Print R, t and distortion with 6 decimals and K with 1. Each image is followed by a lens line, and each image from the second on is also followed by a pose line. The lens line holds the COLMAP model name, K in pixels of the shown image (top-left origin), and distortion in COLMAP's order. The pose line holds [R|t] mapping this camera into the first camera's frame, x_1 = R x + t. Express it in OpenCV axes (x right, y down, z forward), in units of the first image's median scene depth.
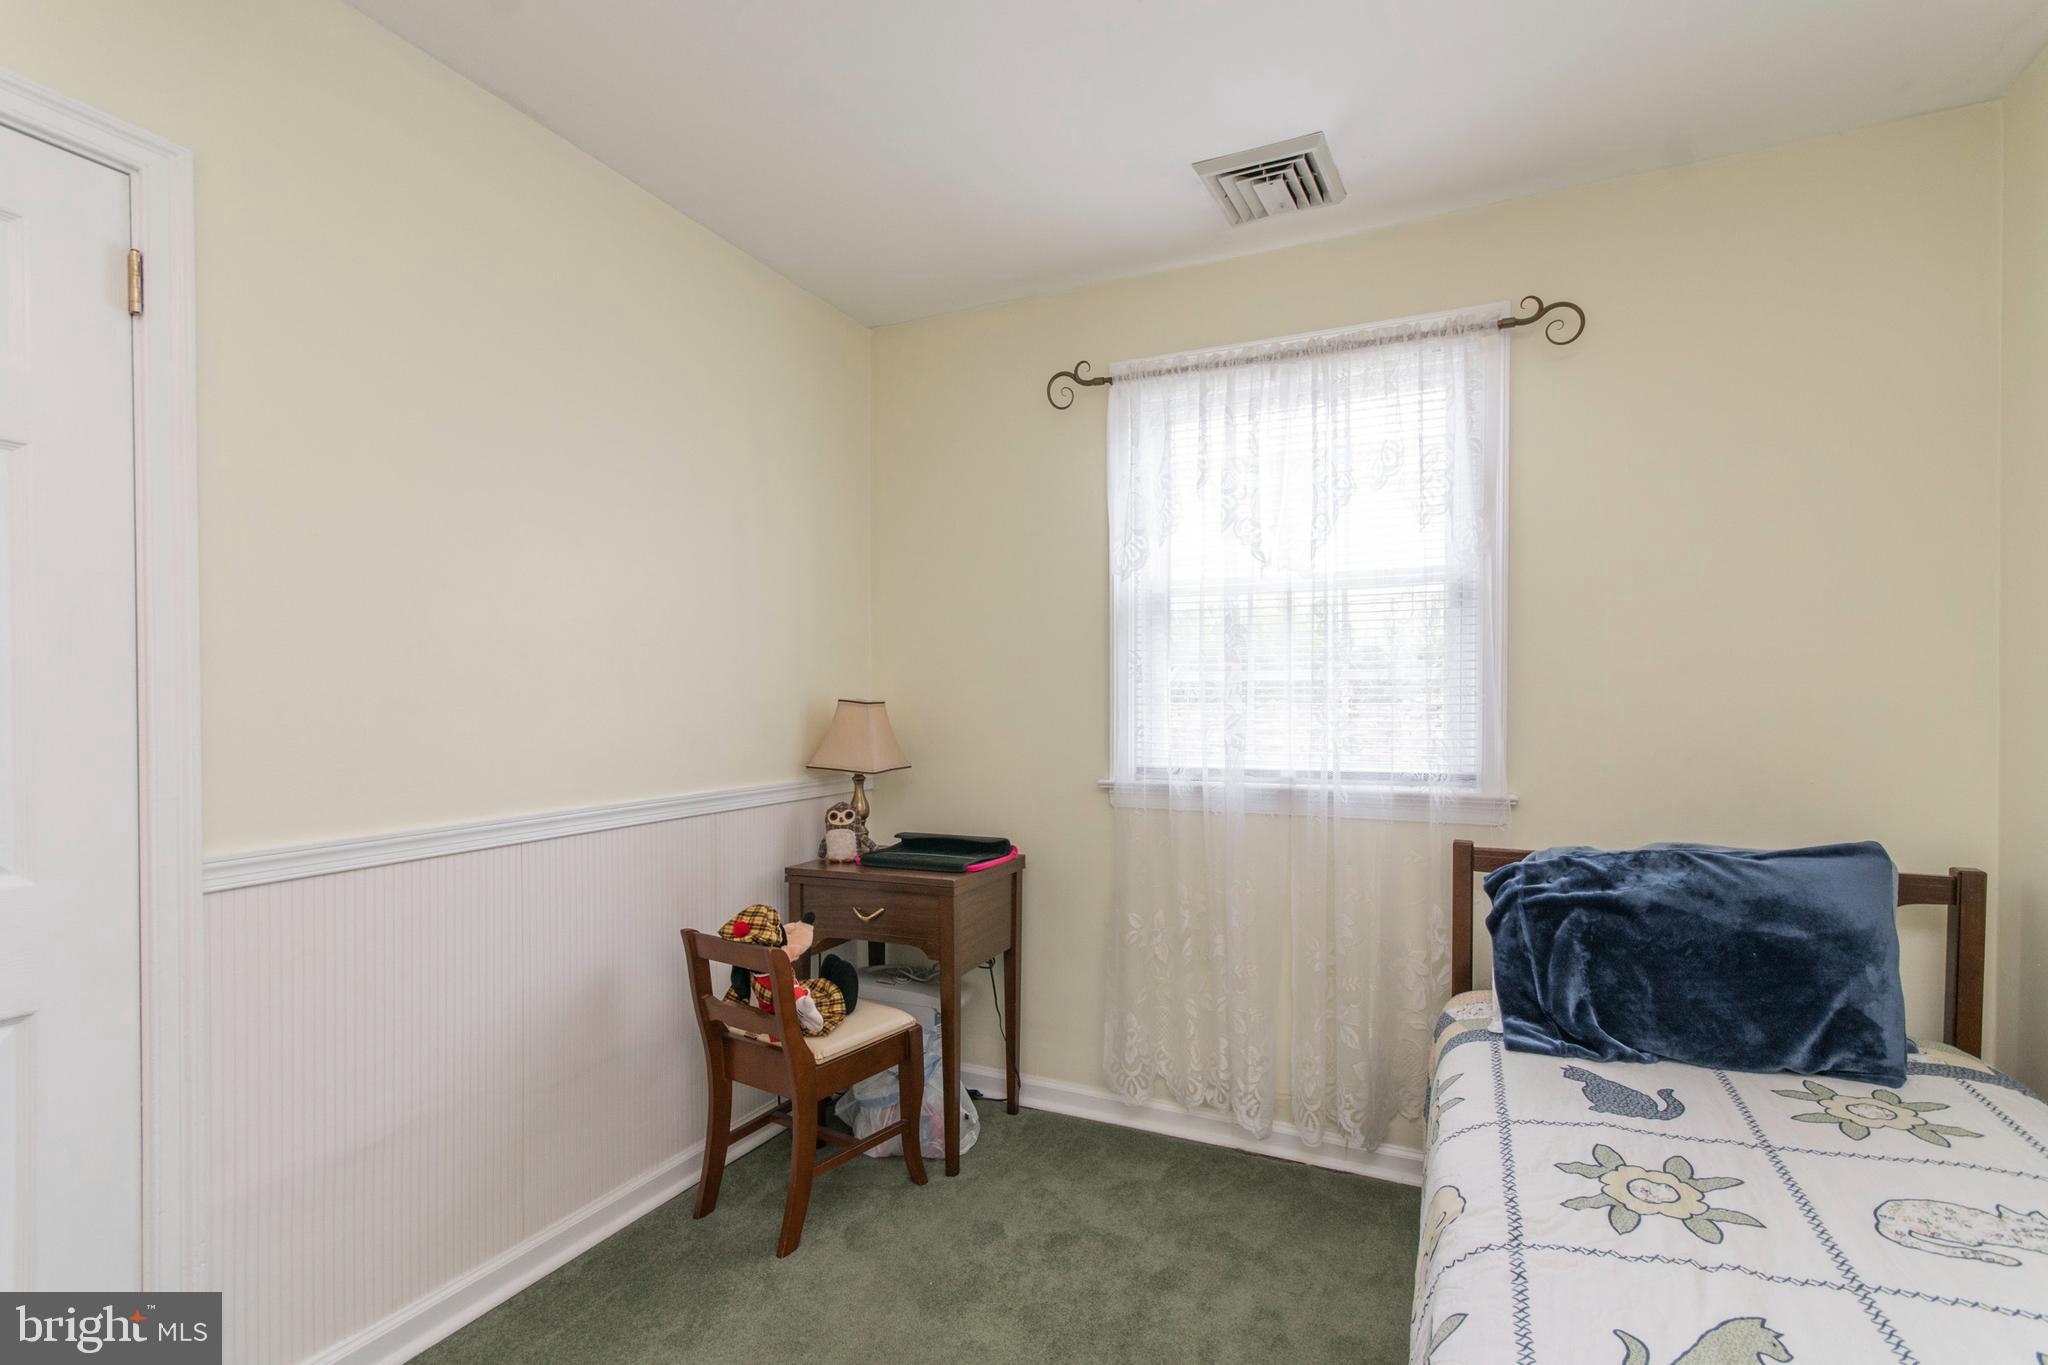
lens RADIAL K [[915.7, 0, 1026.1], [0, 915.7, 721.1], [0, 0, 1]] dist [0.002337, -0.000028]
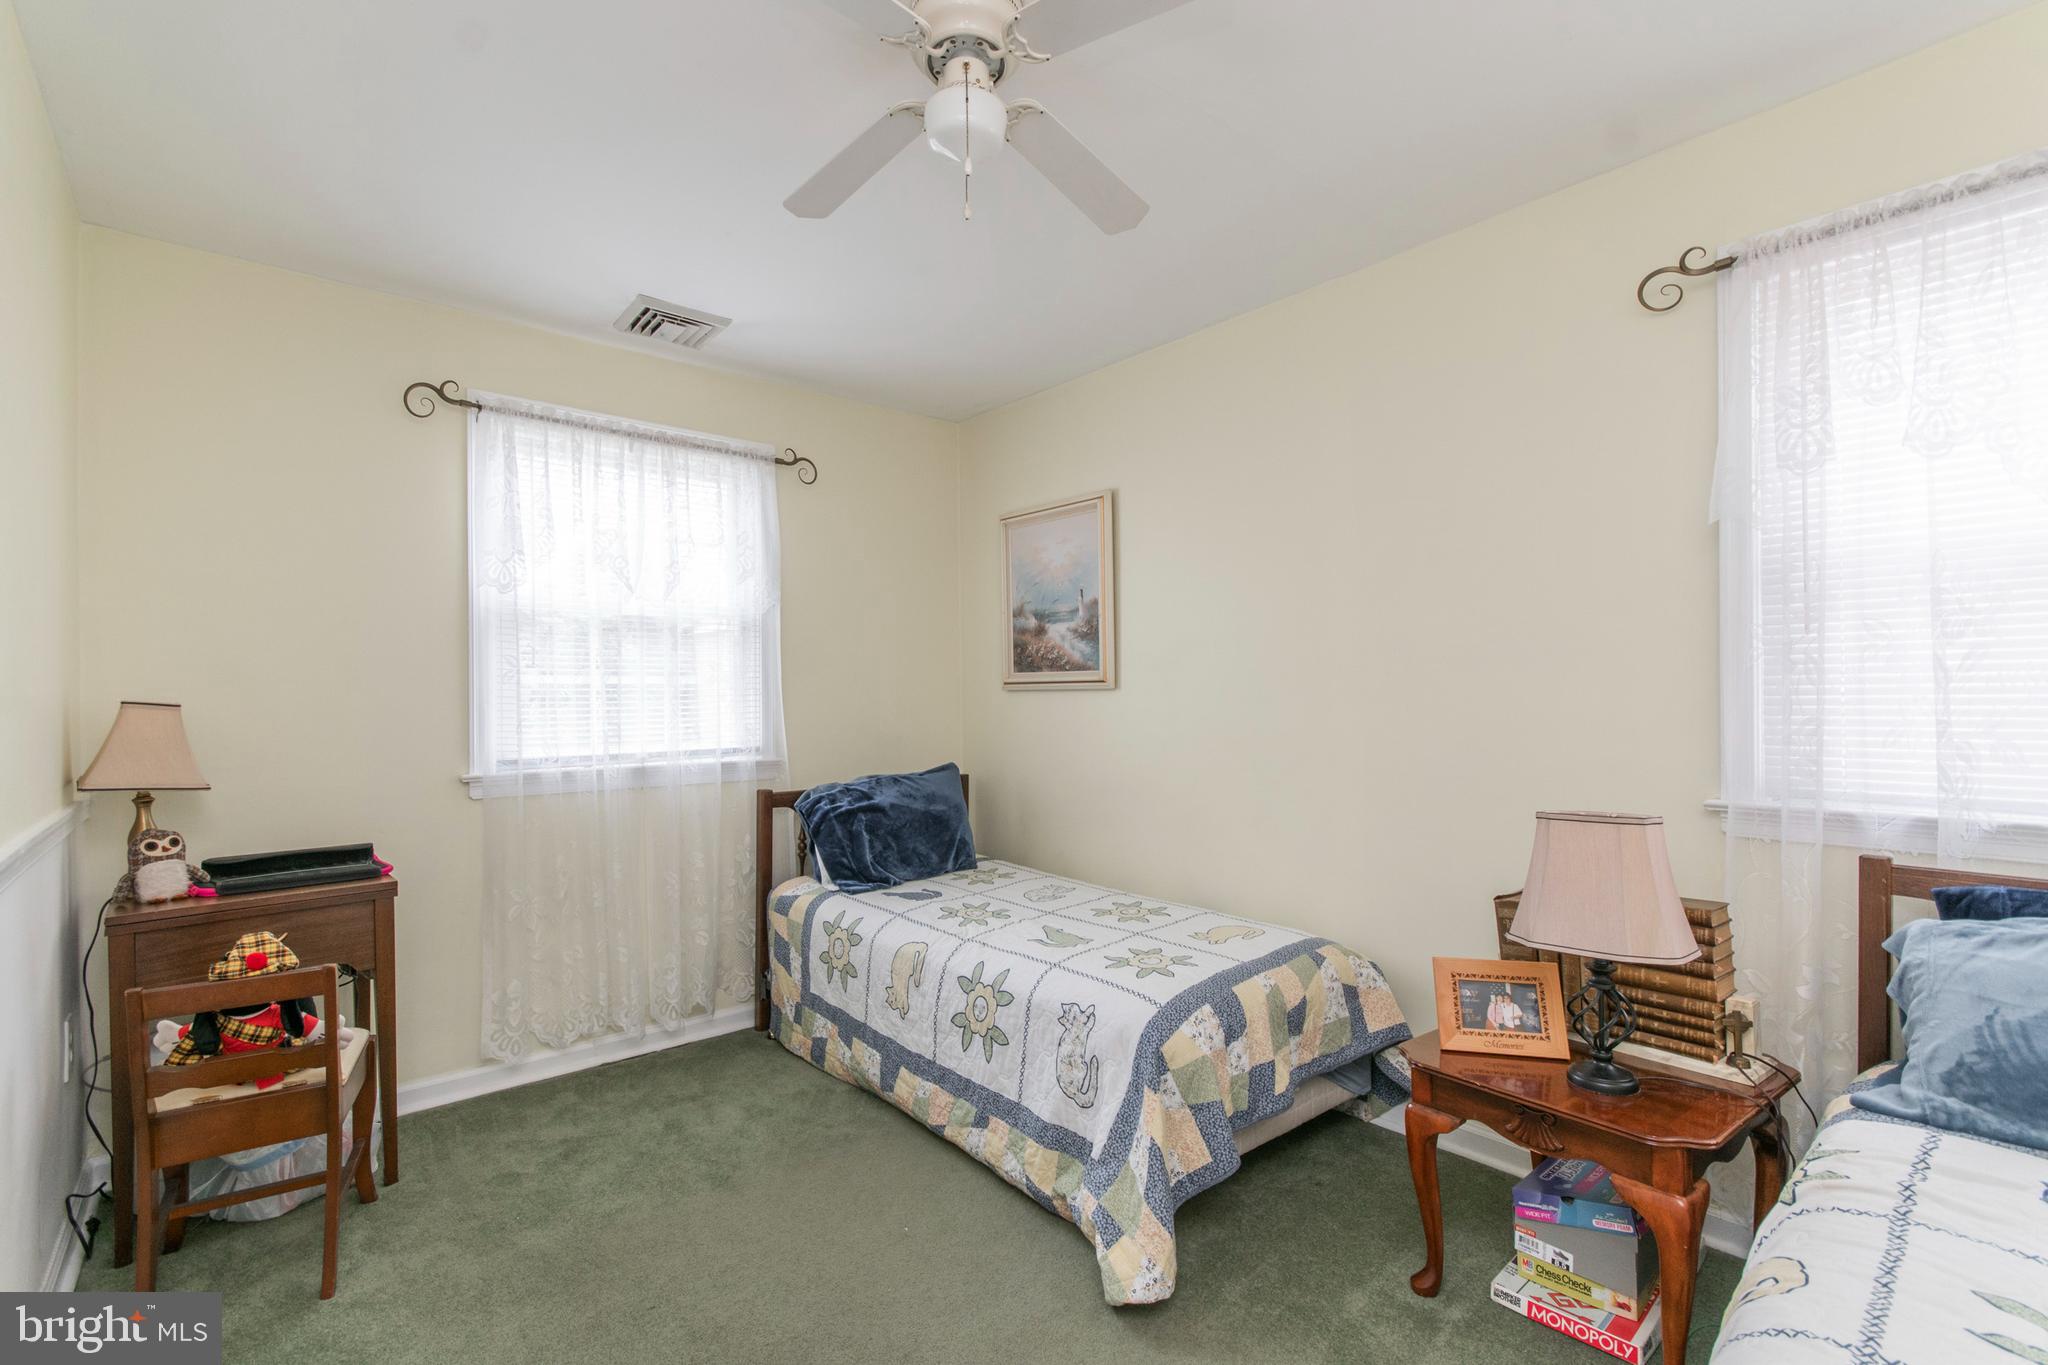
lens RADIAL K [[905.6, 0, 1011.8], [0, 905.6, 703.9], [0, 0, 1]] dist [0.001040, -0.005454]
pose [[0.434823, -0.009952, 0.900461, -0.673301], [0.029139, 0.999571, -0.003024, 0.003895], [-0.900044, 0.027554, 0.434926, -0.033716]]
